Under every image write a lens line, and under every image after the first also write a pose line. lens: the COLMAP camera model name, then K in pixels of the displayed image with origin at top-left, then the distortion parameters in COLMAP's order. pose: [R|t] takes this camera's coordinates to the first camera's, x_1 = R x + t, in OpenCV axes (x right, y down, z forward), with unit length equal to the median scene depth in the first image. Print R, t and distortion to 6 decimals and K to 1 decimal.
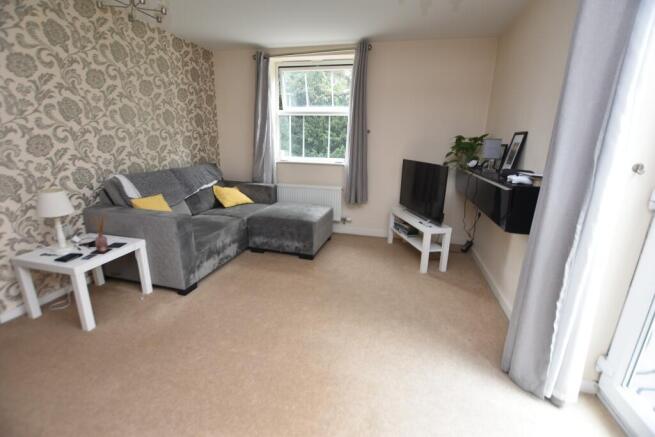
lens RADIAL K [[288.6, 0, 327.5], [0, 288.6, 218.5], [0, 0, 1]] dist [-0.025729, 0.000111]
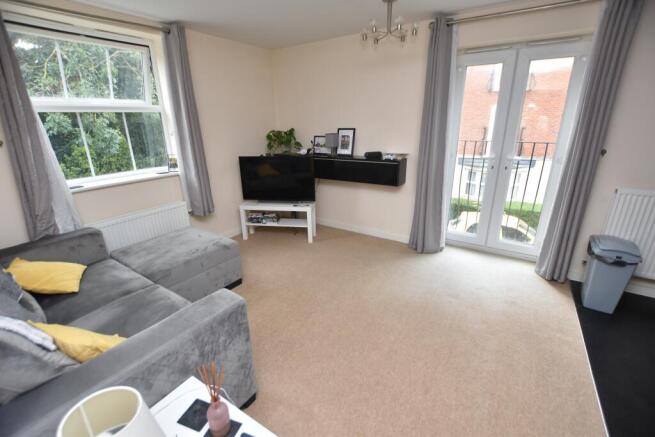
lens RADIAL K [[288.6, 0, 327.5], [0, 288.6, 218.5], [0, 0, 1]] dist [-0.025729, 0.000111]
pose [[0.322531, -0.332103, 0.886387, -0.658177], [0.269505, 0.929891, 0.250338, -0.185882], [-0.907381, 0.158143, 0.389422, 0.384260]]
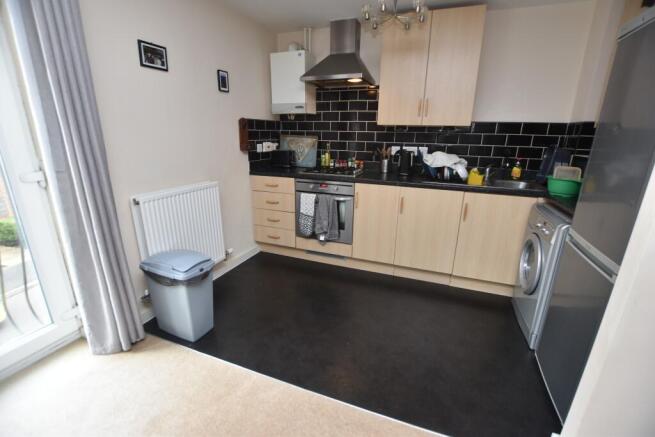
lens RADIAL K [[288.6, 0, 327.5], [0, 288.6, 218.5], [0, 0, 1]] dist [-0.025729, 0.000111]
pose [[-0.992769, -0.069994, 0.097519, -0.195989], [-0.008182, 0.849967, 0.526772, -0.145357], [-0.119759, 0.522166, -0.844394, 0.434314]]
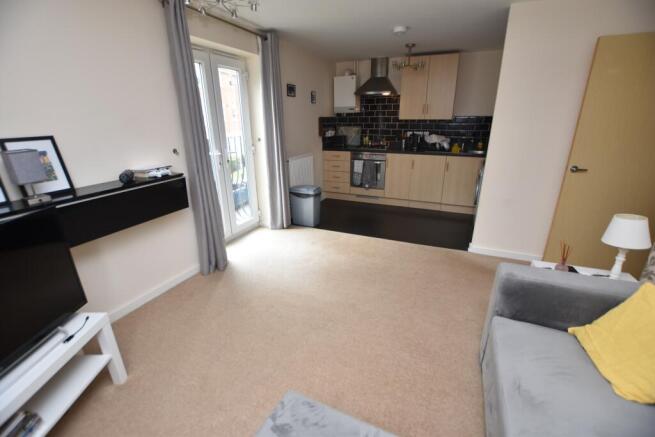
lens RADIAL K [[288.6, 0, 327.5], [0, 288.6, 218.5], [0, 0, 1]] dist [-0.025729, 0.000111]
pose [[-0.986768, -0.068857, 0.146791, -0.129376], [0.026720, 0.823905, 0.566098, -0.358672], [-0.159922, 0.562530, -0.811163, 1.091765]]
